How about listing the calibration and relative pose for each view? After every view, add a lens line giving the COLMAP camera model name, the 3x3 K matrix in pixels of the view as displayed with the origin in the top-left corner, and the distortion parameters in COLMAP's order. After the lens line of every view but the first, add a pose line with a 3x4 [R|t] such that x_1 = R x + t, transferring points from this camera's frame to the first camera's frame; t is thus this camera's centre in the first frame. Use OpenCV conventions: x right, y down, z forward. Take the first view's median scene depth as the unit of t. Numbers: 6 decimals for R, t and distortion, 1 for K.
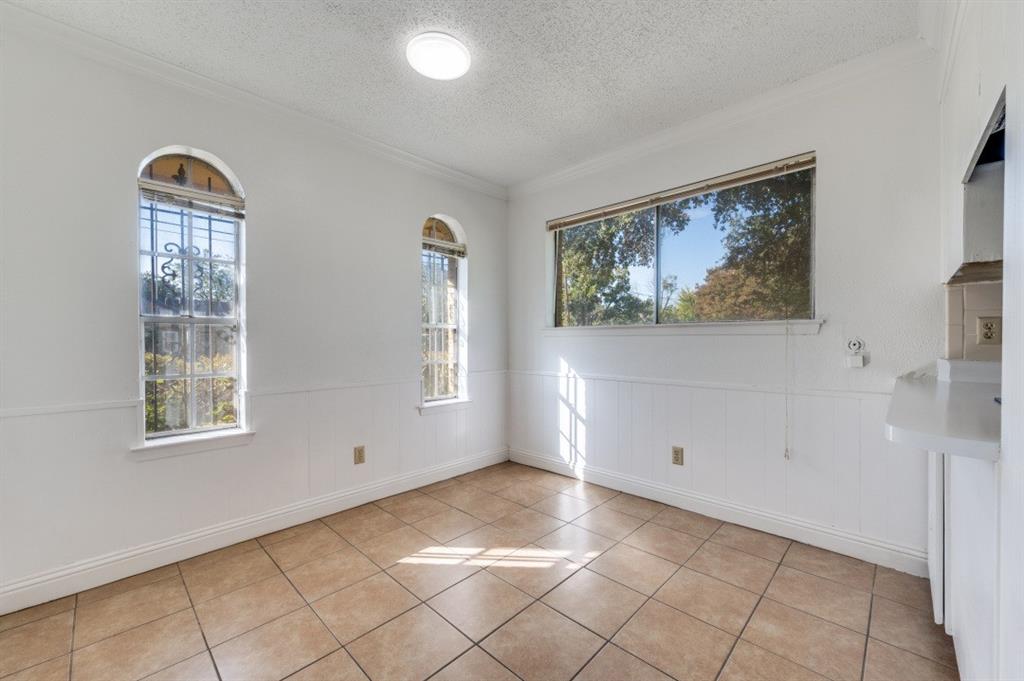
lens RADIAL K [[402.5, 0, 513.4], [0, 402.5, 344.6], [0, 0, 1]] dist [0.000294, 0.000045]
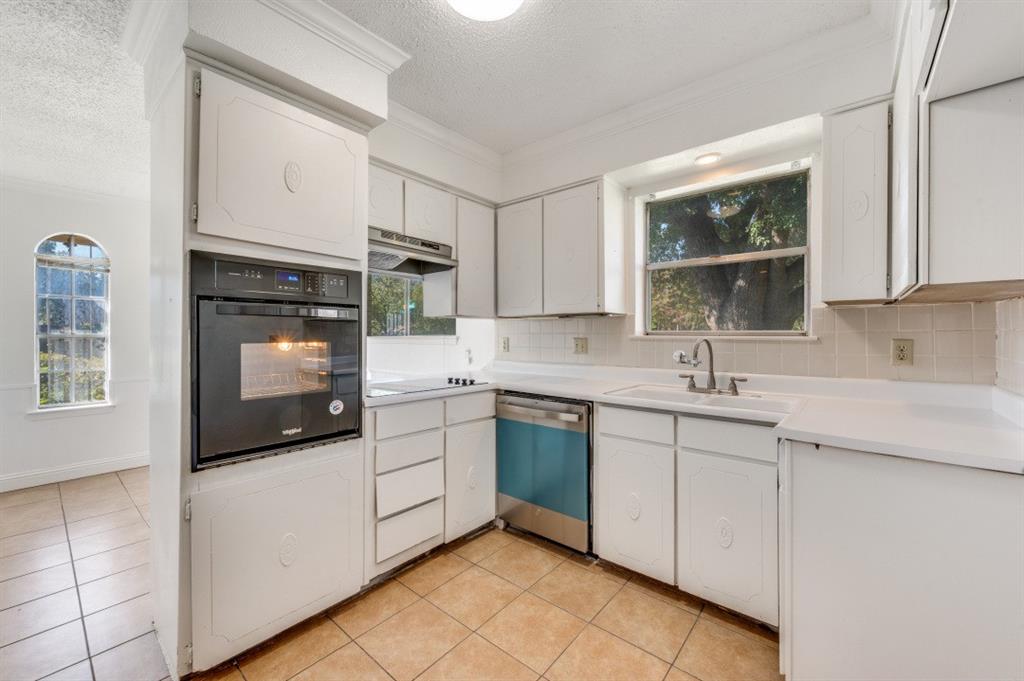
lens RADIAL K [[402.5, 0, 511.0], [0, 402.5, 336.3], [0, 0, 1]] dist [0.000294, 0.000045]
pose [[0.997833, 0.002164, 0.065755, 0.822105], [-0.001352, 0.999922, -0.012388, -0.038666], [-0.065777, 0.012273, 0.997759, -0.705649]]
